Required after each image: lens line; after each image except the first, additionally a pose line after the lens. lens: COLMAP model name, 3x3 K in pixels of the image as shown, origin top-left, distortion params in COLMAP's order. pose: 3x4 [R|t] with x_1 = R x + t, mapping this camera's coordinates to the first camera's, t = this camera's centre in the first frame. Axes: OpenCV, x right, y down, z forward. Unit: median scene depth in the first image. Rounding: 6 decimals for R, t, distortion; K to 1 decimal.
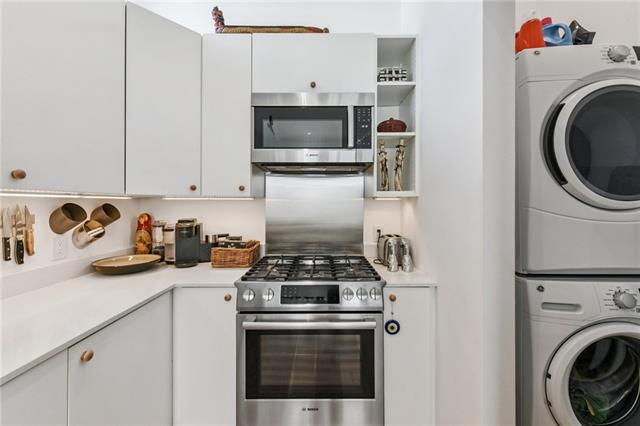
lens RADIAL K [[257.6, 0, 324.8], [0, 257.6, 201.3], [0, 0, 1]] dist [0.004240, 0.000018]
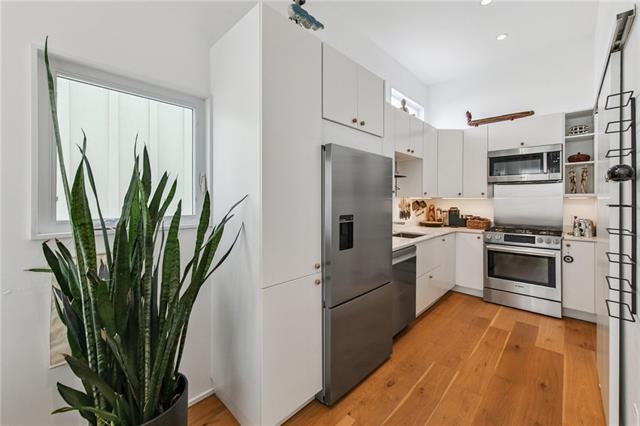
lens RADIAL K [[257.6, 0, 321.2], [0, 257.6, 198.7], [0, 0, 1]] dist [0.004240, 0.000018]
pose [[0.715724, -0.003116, -0.698376, 0.246704], [0.006179, 0.999979, 0.001871, -0.019951], [0.698355, -0.005654, 0.715729, -1.618061]]
